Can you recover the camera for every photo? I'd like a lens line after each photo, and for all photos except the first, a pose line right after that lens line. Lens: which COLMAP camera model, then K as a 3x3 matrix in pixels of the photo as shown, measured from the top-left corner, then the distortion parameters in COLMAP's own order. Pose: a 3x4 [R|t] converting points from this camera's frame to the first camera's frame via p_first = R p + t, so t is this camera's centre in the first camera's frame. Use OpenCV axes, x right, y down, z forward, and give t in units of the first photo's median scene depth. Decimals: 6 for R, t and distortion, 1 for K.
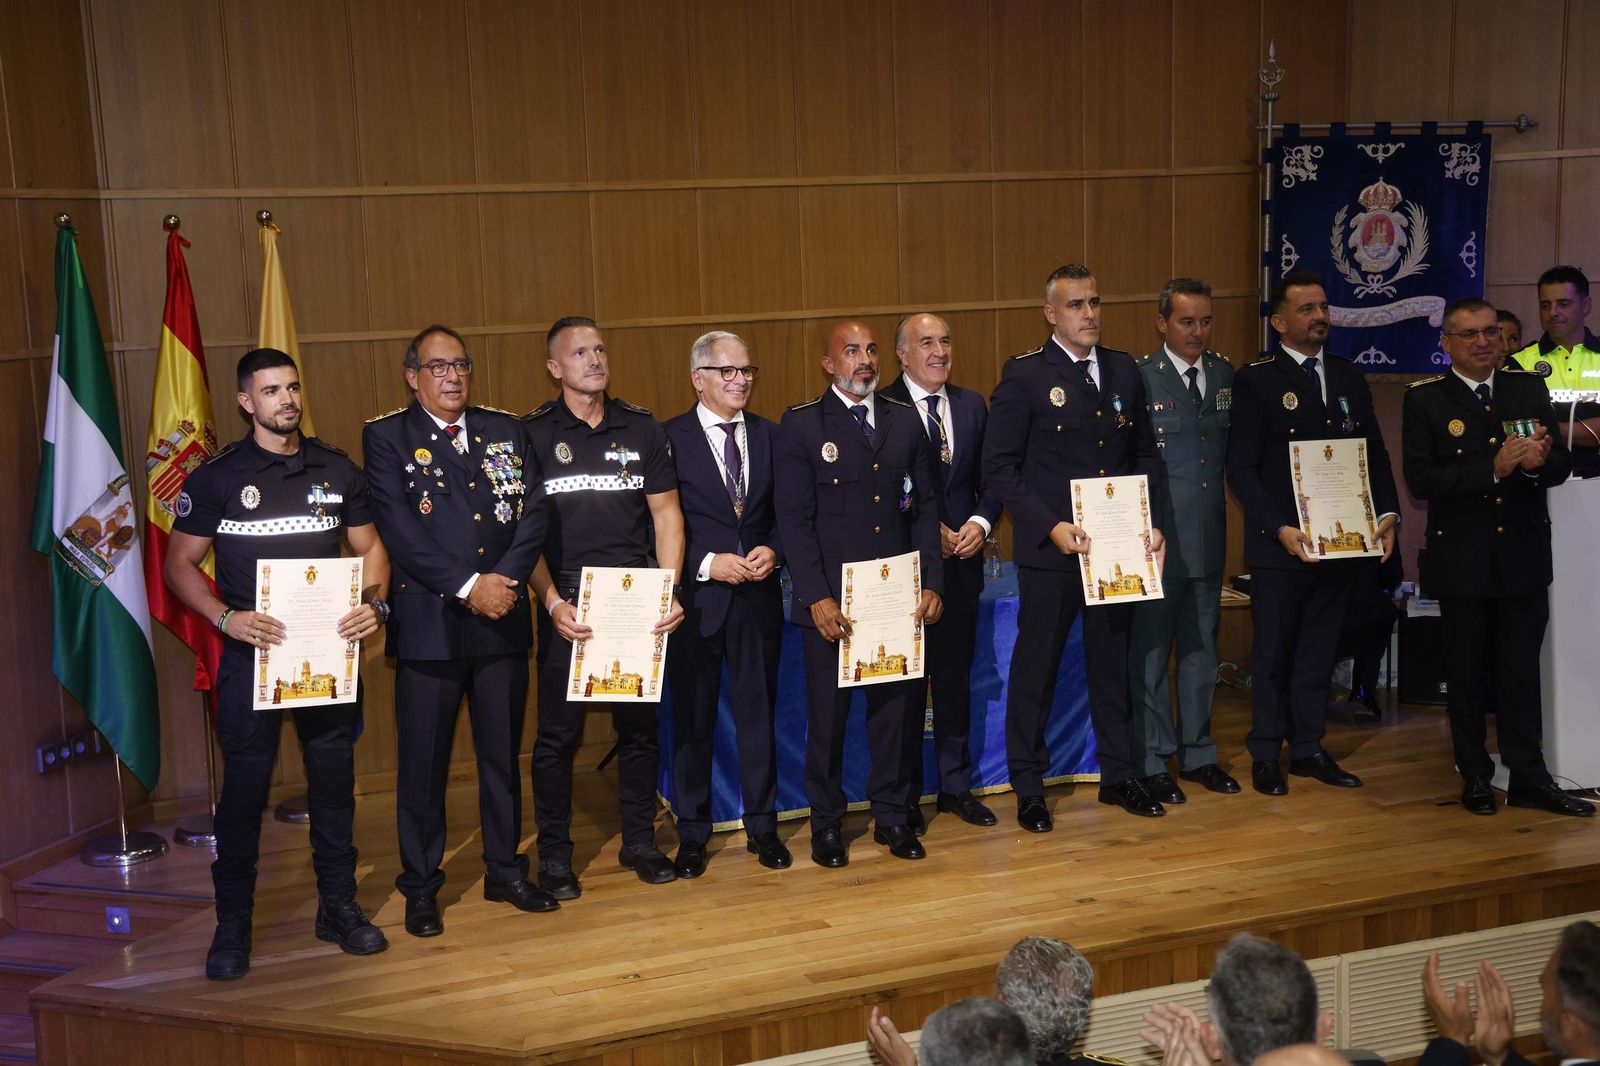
lens RADIAL K [[2207.5, 0, 832.0], [0, 2207.5, 514.4], [0, 0, 1]] dist [0.221577, 0.000000]
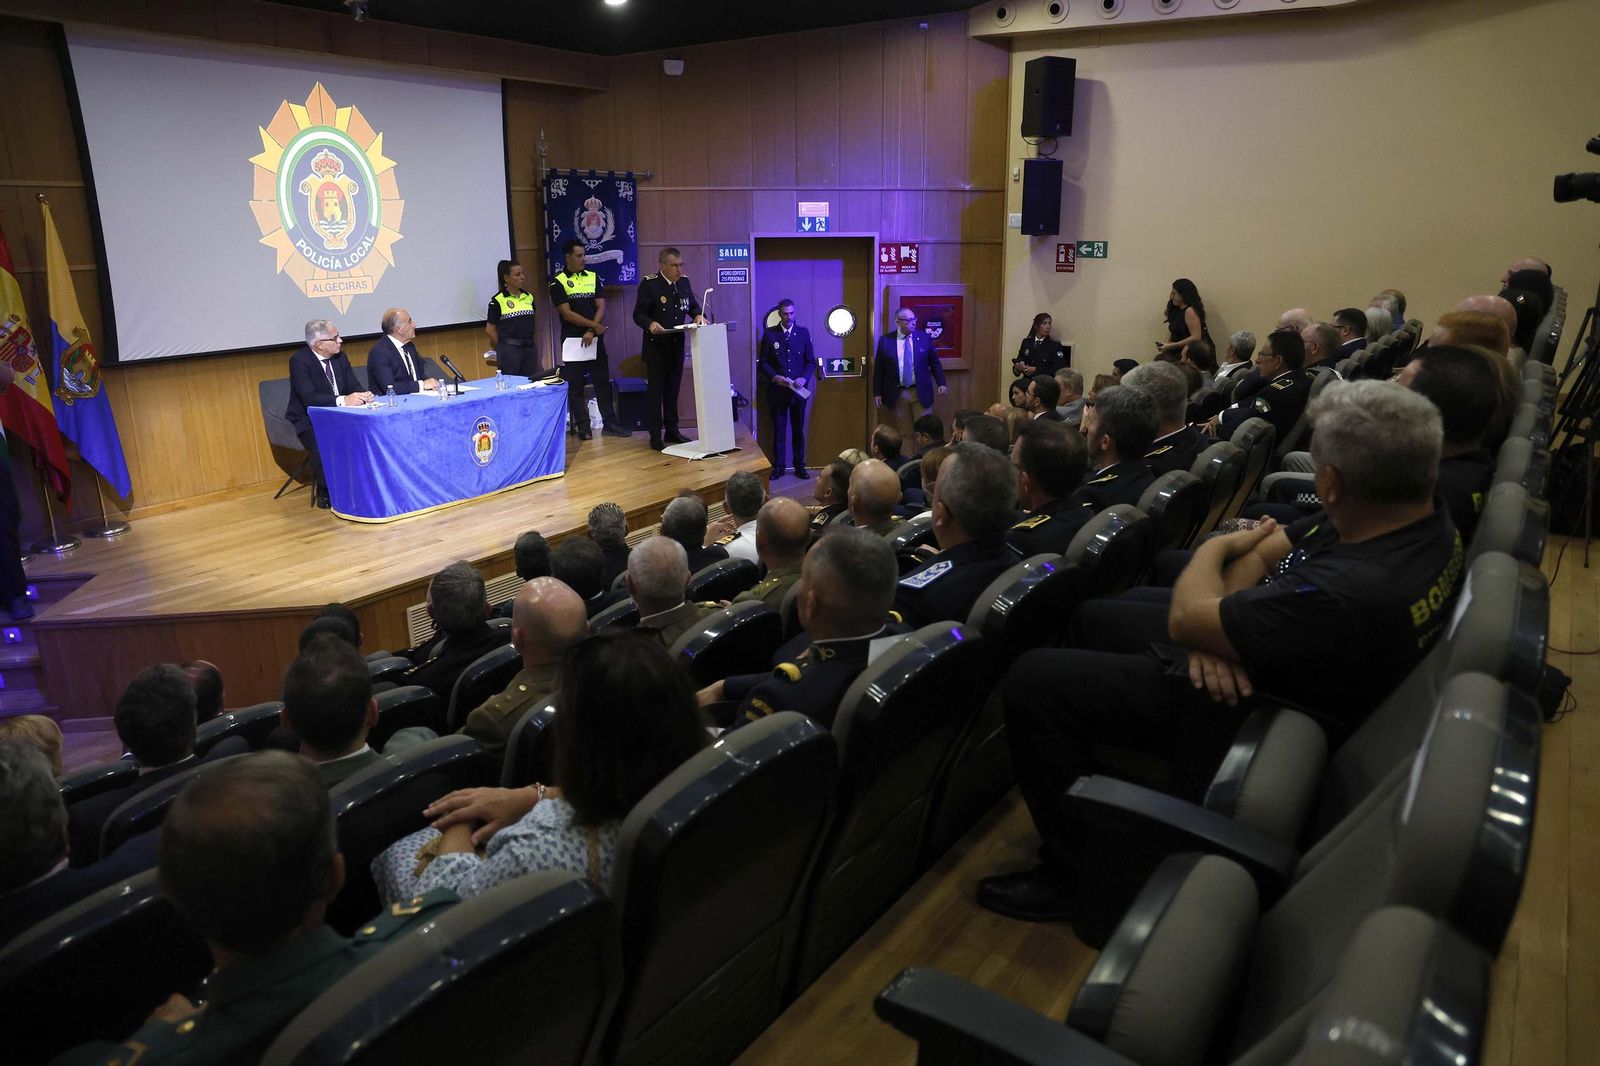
lens RADIAL K [[1130.4, 0, 823.7], [0, 1130.4, 525.7], [0, 0, 1]] dist [-0.056746, 0.054981]
pose [[0.839295, -0.122788, 0.529629, -0.191116], [0.050910, 0.987632, 0.148294, 0.019186], [-0.541287, -0.097499, 0.835166, -0.080442]]
